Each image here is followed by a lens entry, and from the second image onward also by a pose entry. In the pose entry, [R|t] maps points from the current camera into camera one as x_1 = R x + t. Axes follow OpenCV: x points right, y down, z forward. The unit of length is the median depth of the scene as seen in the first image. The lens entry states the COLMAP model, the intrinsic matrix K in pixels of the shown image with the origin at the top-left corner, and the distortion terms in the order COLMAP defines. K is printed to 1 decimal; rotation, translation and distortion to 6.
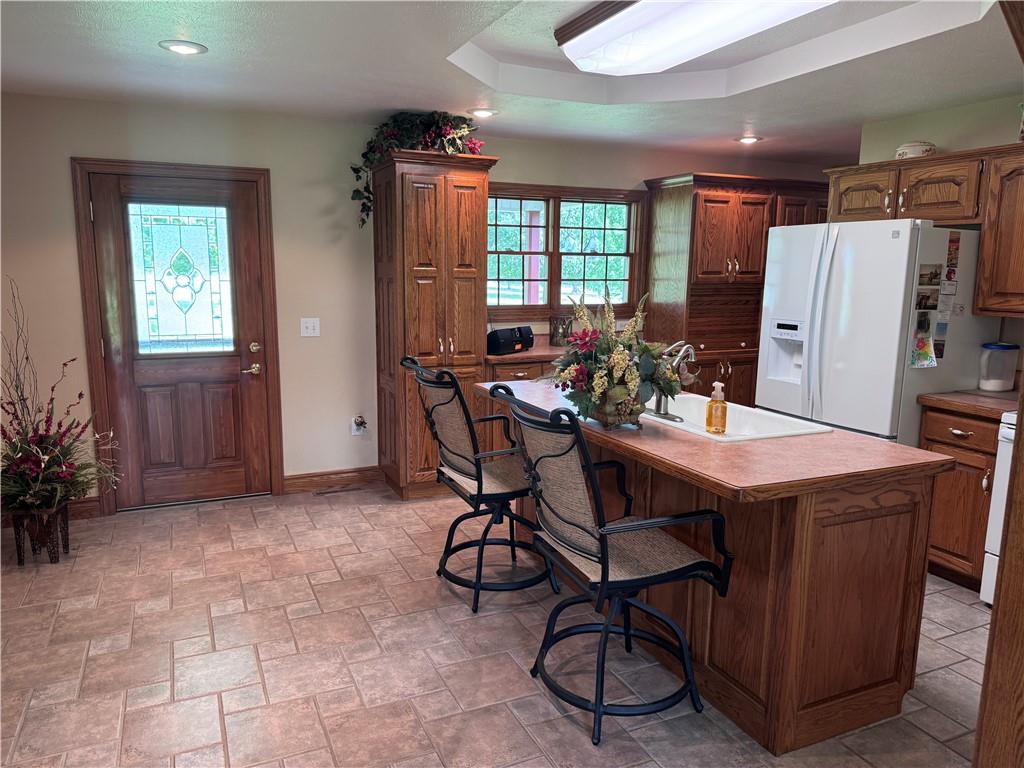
lens RADIAL K [[712.0, 0, 504.3], [0, 712.0, 409.1], [0, 0, 1]] dist [0.047075, -0.068012]
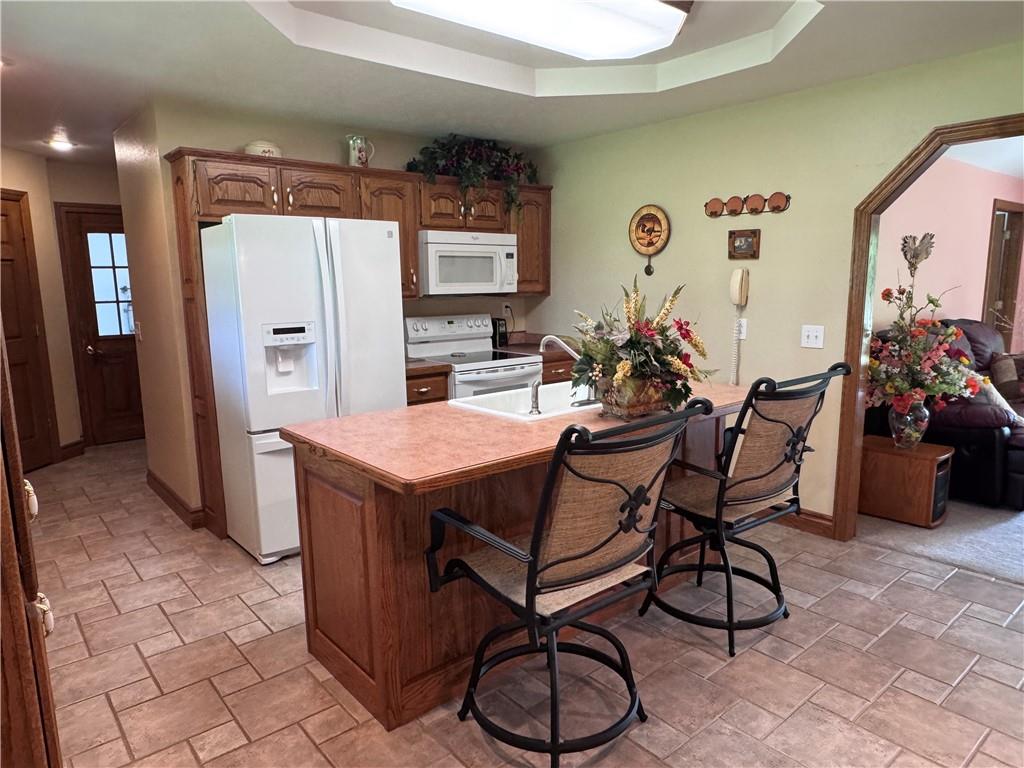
lens RADIAL K [[665.0, 0, 518.5], [0, 665.0, 393.4], [0, 0, 1]] dist [-0.000294, -0.000151]
pose [[-0.279723, -0.169254, 0.945044, -0.486831], [0.193680, 0.954153, 0.228212, -0.178238], [-0.940342, 0.246872, -0.234117, 0.978087]]
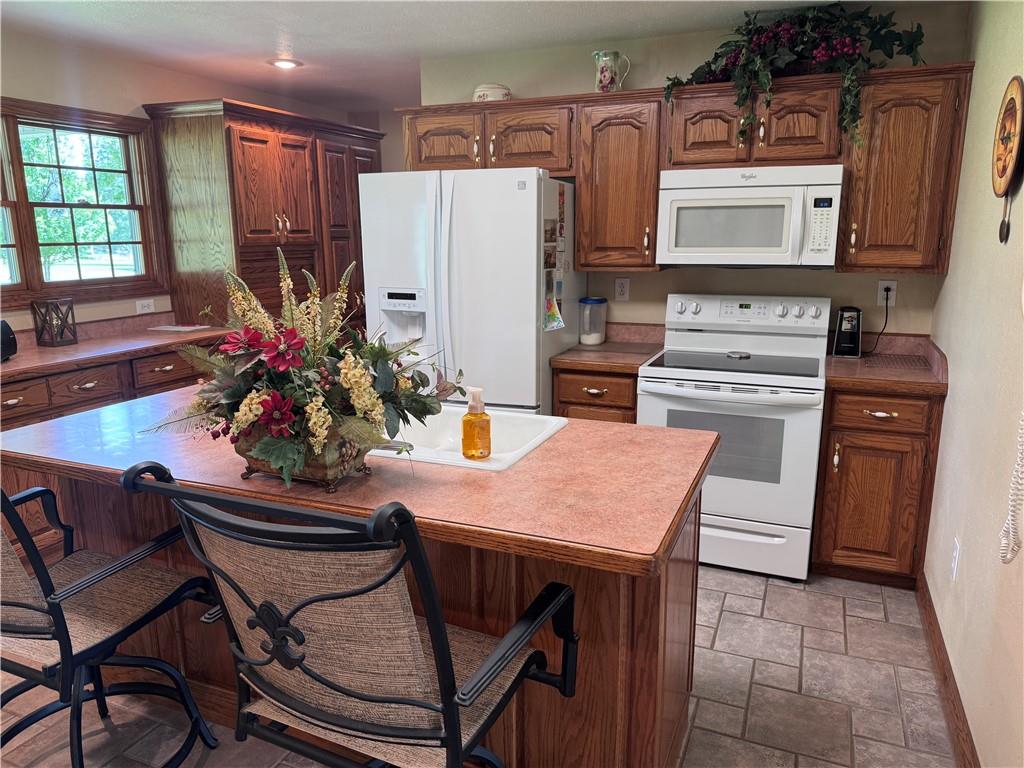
lens RADIAL K [[712.0, 0, 506.8], [0, 712.0, 401.9], [0, 0, 1]] dist [0.047075, -0.068012]
pose [[0.732089, -0.168945, 0.659927, -0.089320], [0.141681, 0.985336, 0.095078, -0.056138], [-0.666313, 0.023894, 0.745290, 0.312295]]
